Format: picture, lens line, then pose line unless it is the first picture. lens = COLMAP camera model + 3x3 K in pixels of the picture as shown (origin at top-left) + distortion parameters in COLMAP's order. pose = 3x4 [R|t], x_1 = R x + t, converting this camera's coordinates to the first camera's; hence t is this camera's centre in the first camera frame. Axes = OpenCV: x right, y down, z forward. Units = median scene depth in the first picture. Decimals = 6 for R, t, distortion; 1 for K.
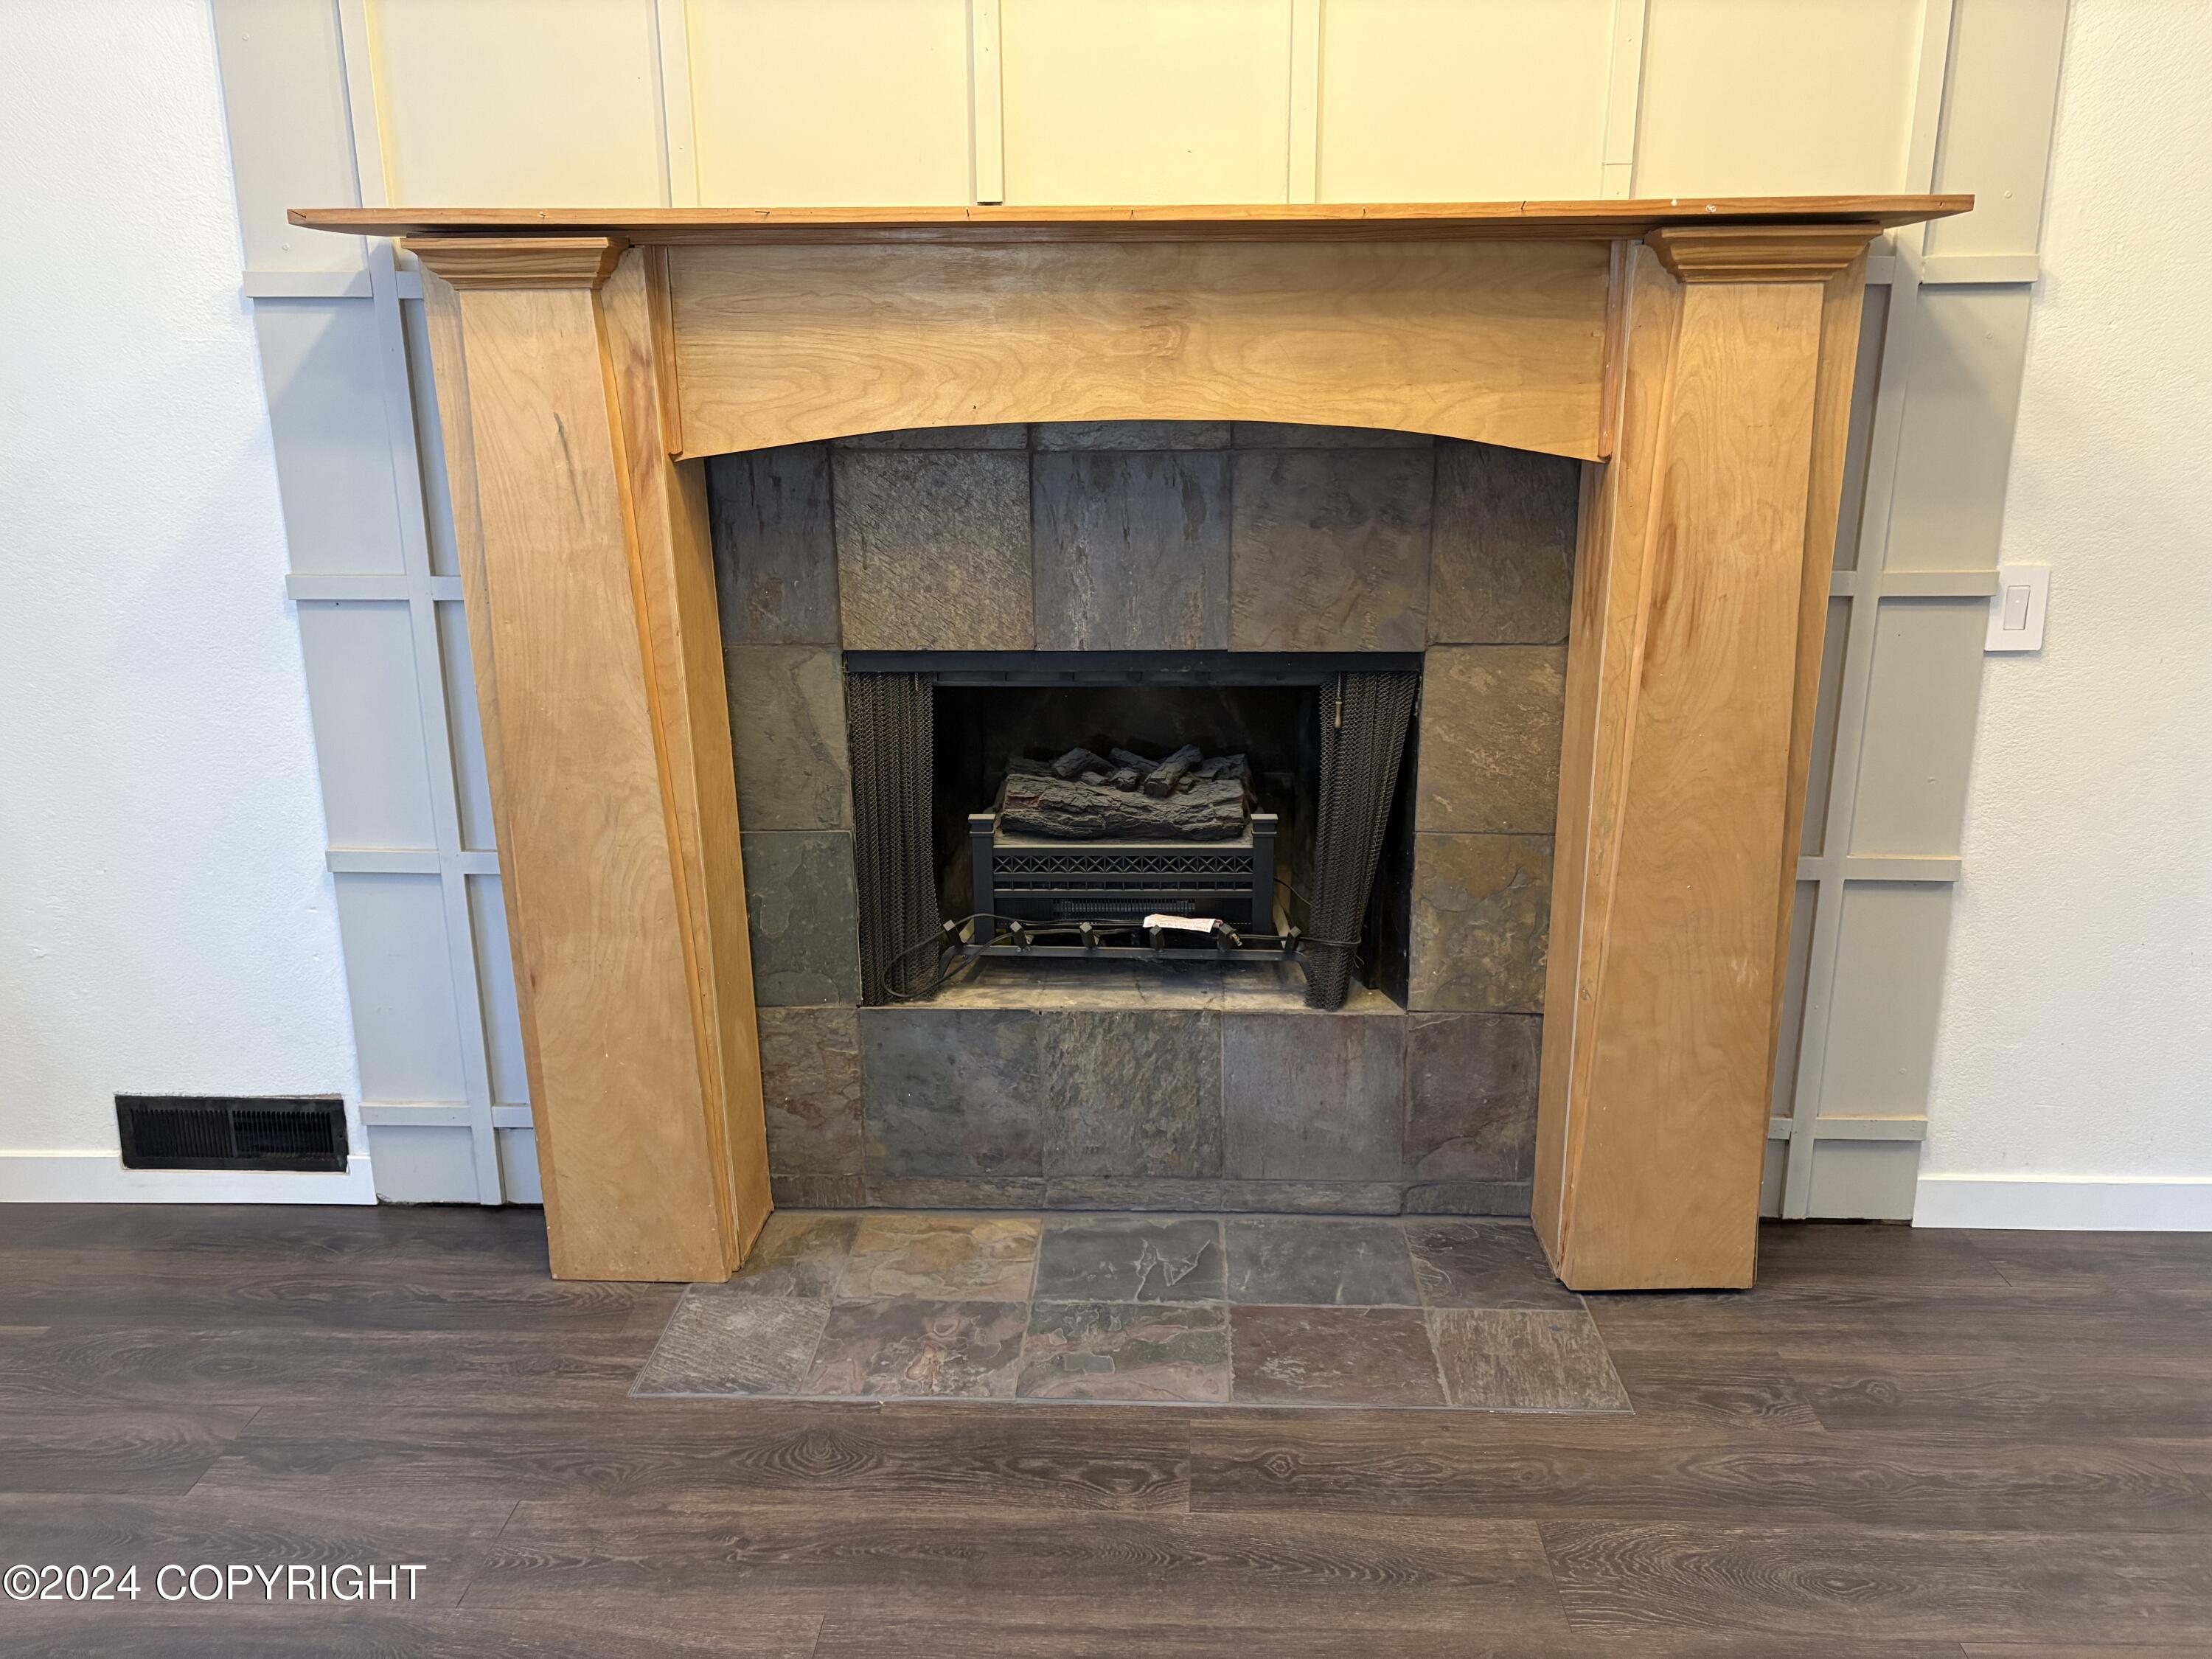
lens RADIAL K [[1648.4, 0, 1107.3], [0, 1648.4, 835.6], [0, 0, 1]] dist [0.002706, -0.007184]
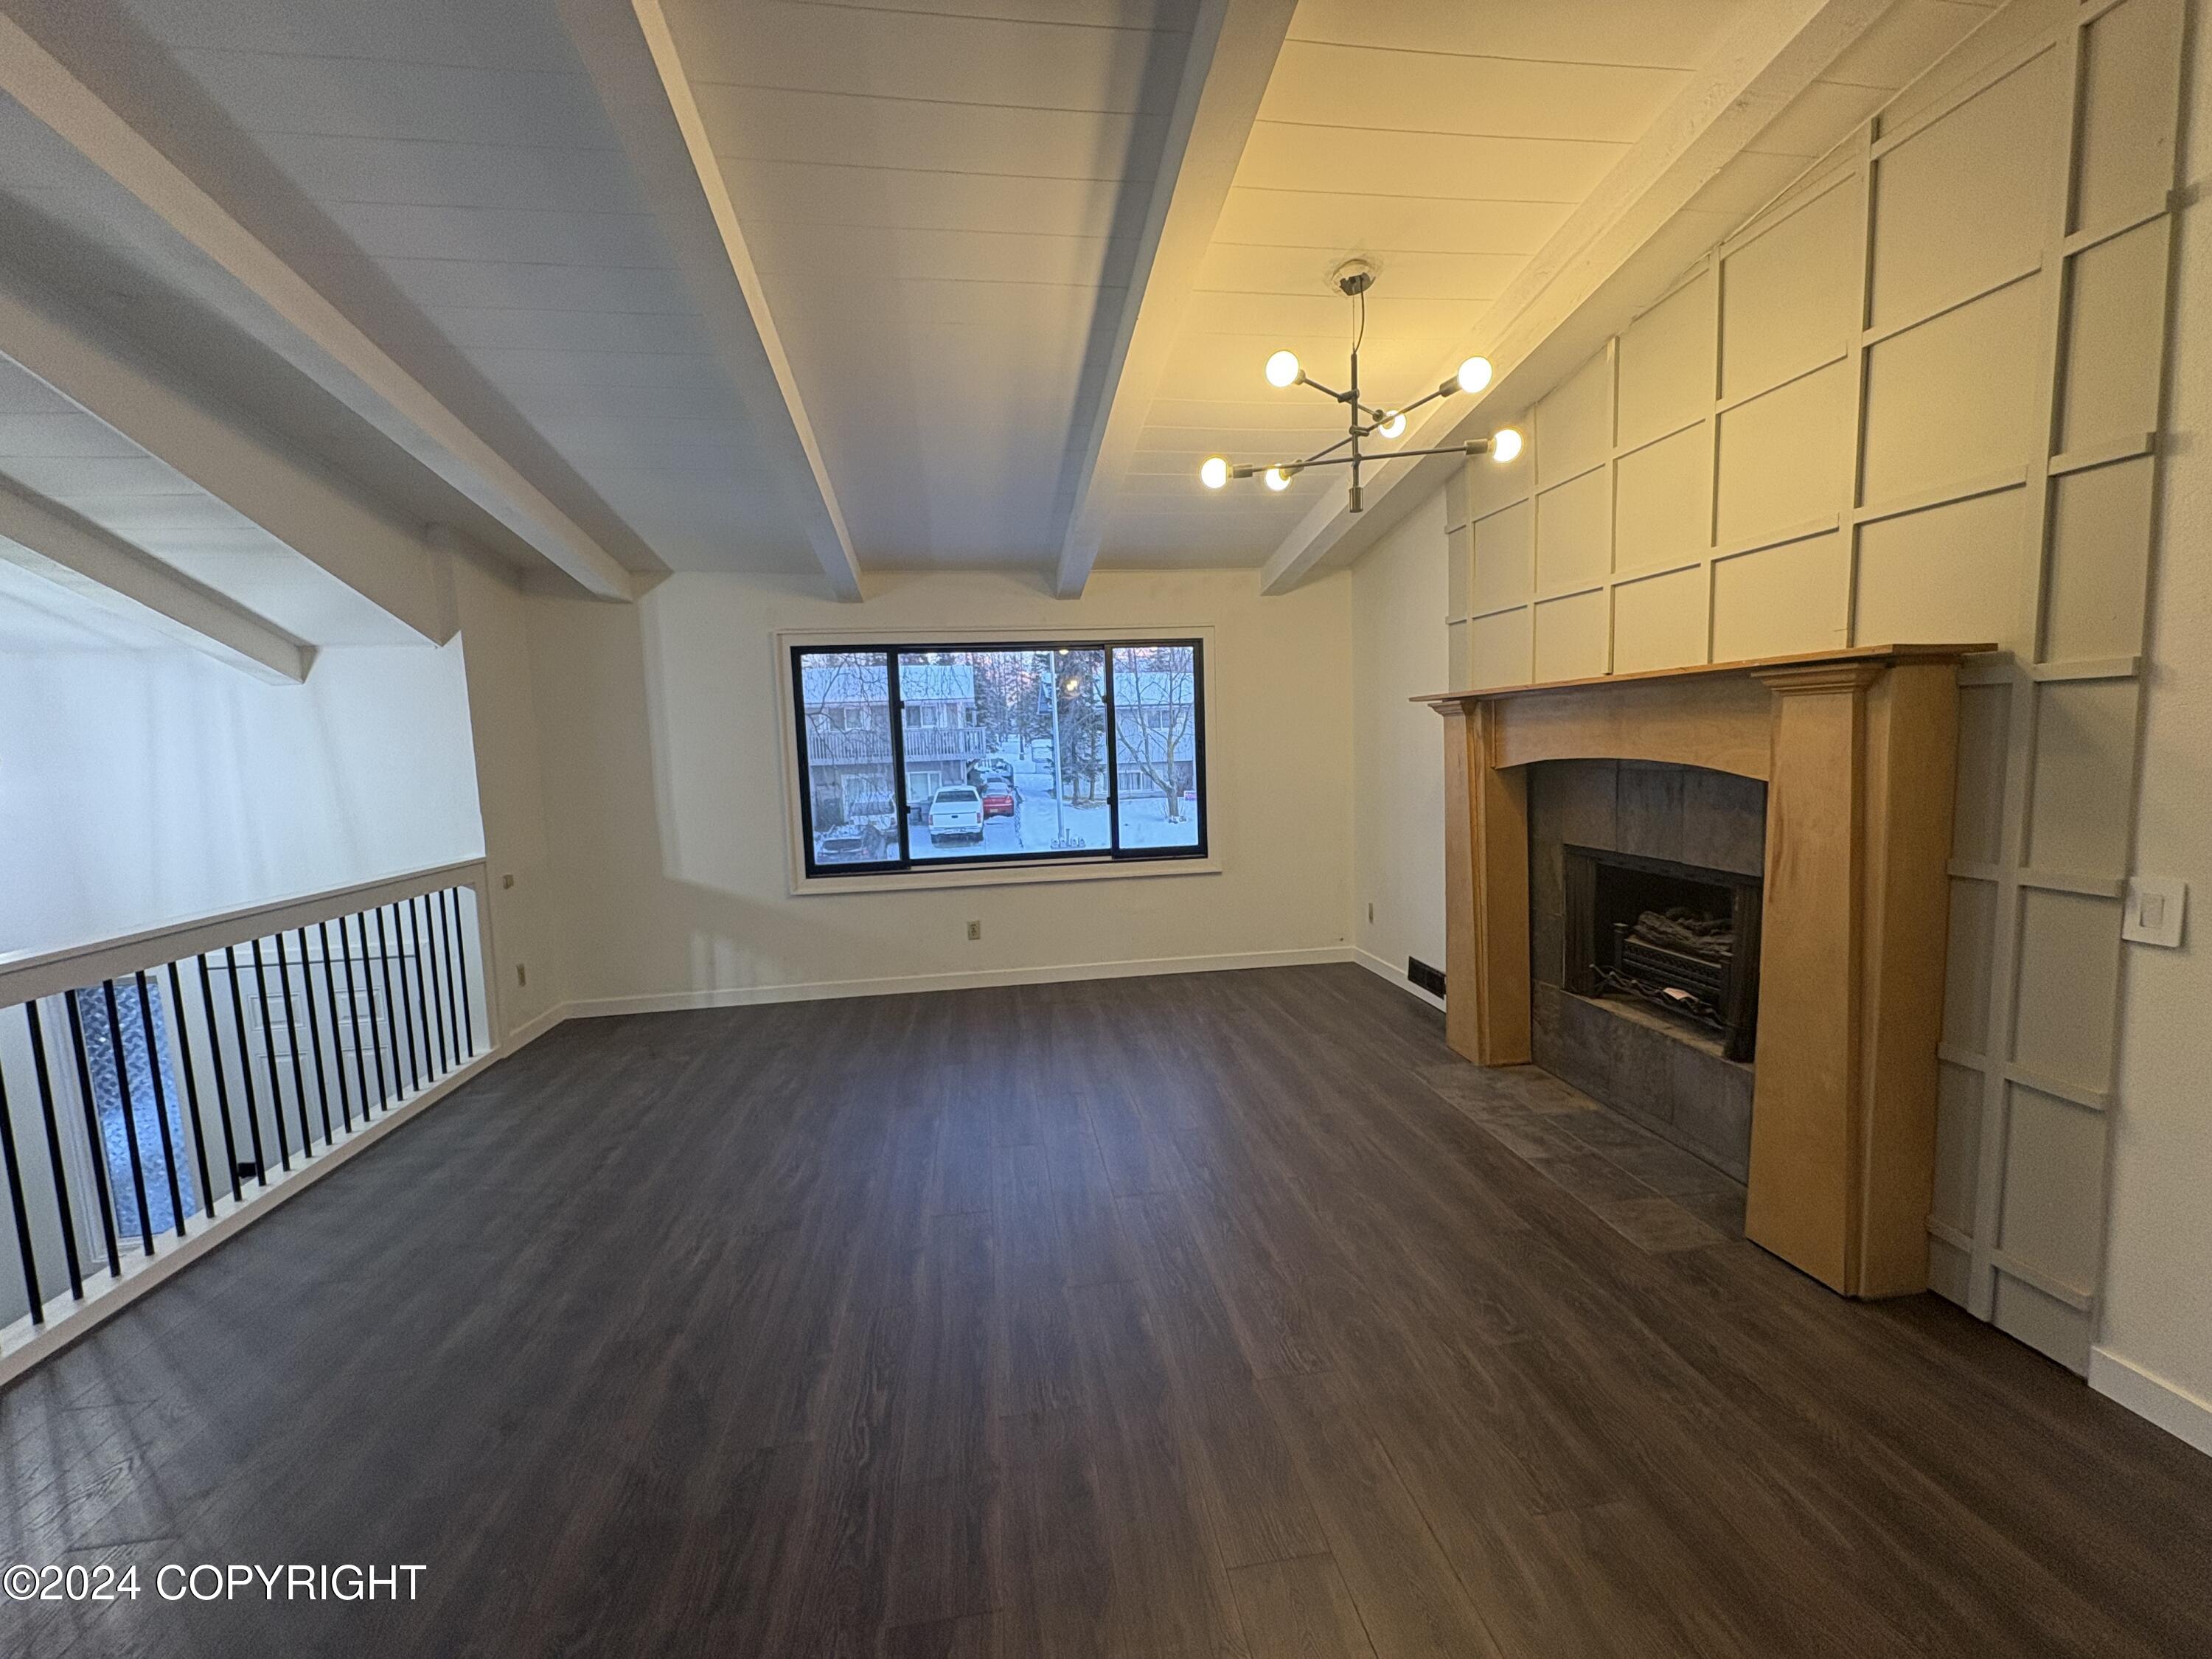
lens RADIAL K [[876.4, 0, 1103.1], [0, 876.4, 826.8], [0, 0, 1]] dist [0.002819, -0.000728]
pose [[0.178412, 0.096678, -0.979195, 1.050814], [-0.233272, 0.970946, 0.053361, -0.044364], [0.955905, 0.218898, 0.195780, 0.050145]]
